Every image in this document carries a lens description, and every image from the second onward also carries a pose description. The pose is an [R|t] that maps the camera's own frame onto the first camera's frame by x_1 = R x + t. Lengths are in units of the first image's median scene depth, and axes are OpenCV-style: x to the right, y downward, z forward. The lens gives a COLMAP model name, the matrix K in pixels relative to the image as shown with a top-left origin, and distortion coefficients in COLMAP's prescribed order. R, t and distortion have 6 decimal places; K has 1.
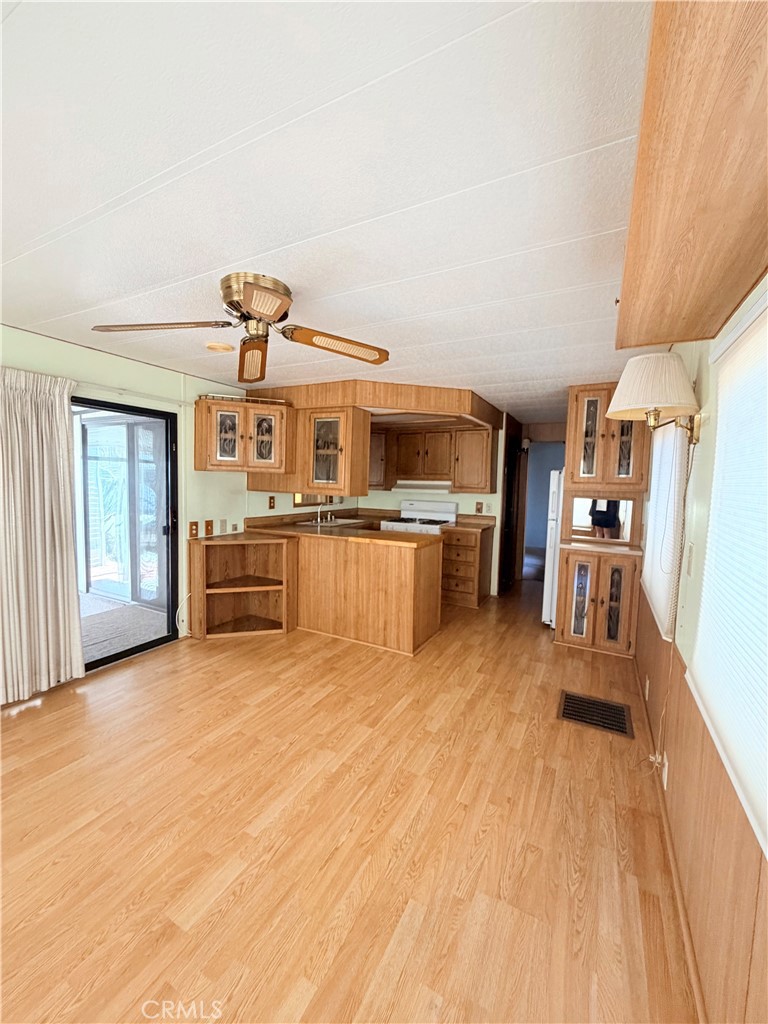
lens RADIAL K [[410.4, 0, 384.0], [0, 410.4, 512.0], [0, 0, 1]] dist [-0.000031, 0.000294]
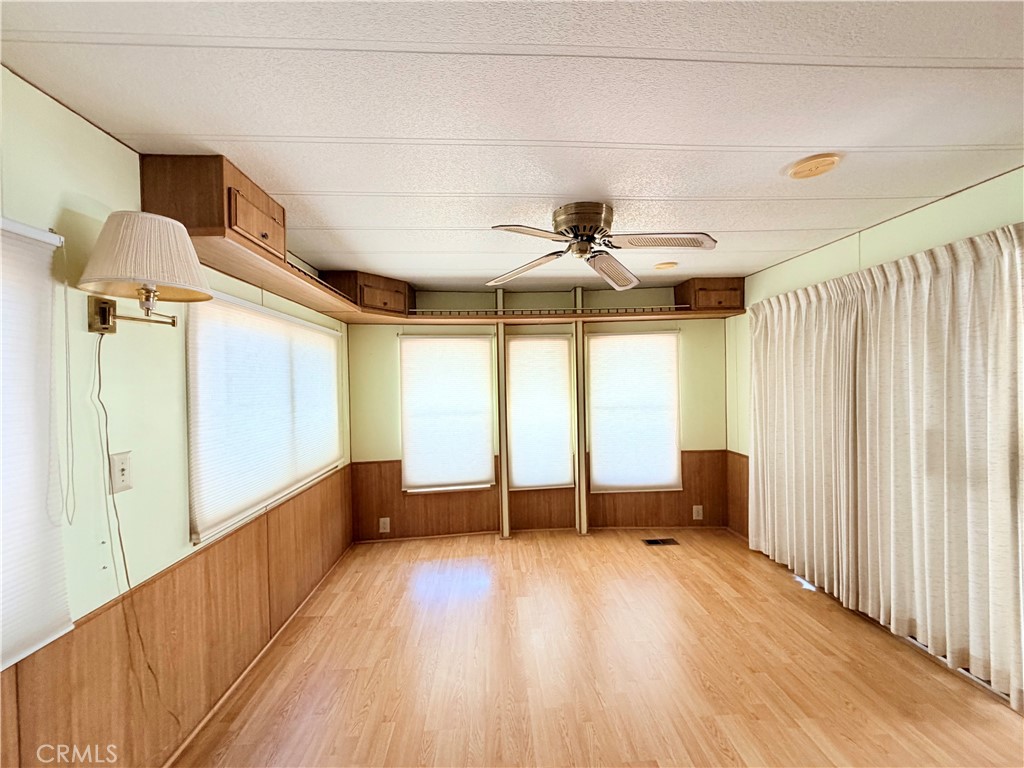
lens RADIAL K [[410.4, 0, 508.9], [0, 410.4, 387.5], [0, 0, 1]] dist [-0.000031, 0.000294]
pose [[-0.863436, -0.003820, -0.504444, 0.223710], [-0.043877, 0.996750, 0.067554, -0.070124], [0.502547, 0.080462, -0.860798, 0.982535]]
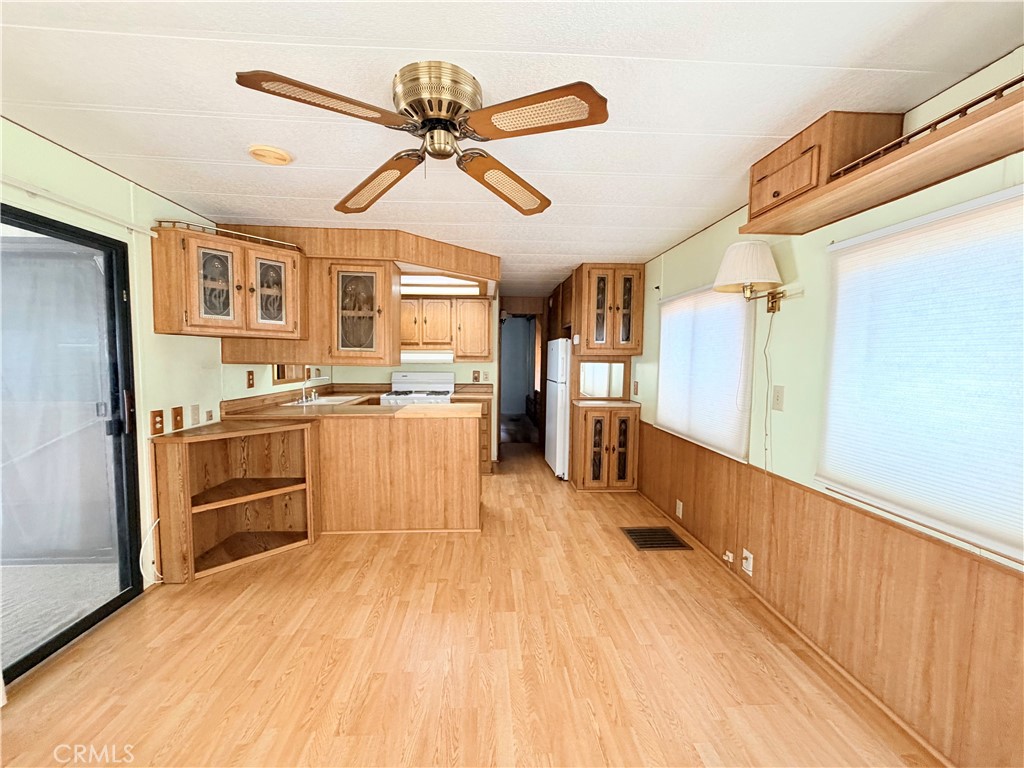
lens RADIAL K [[410.4, 0, 508.9], [0, 410.4, 387.5], [0, 0, 1]] dist [-0.000031, 0.000294]
pose [[0.855237, -0.054885, 0.515323, -0.323562], [0.053254, 0.998420, 0.017957, 0.004600], [-0.515494, 0.012086, 0.856808, 0.139451]]
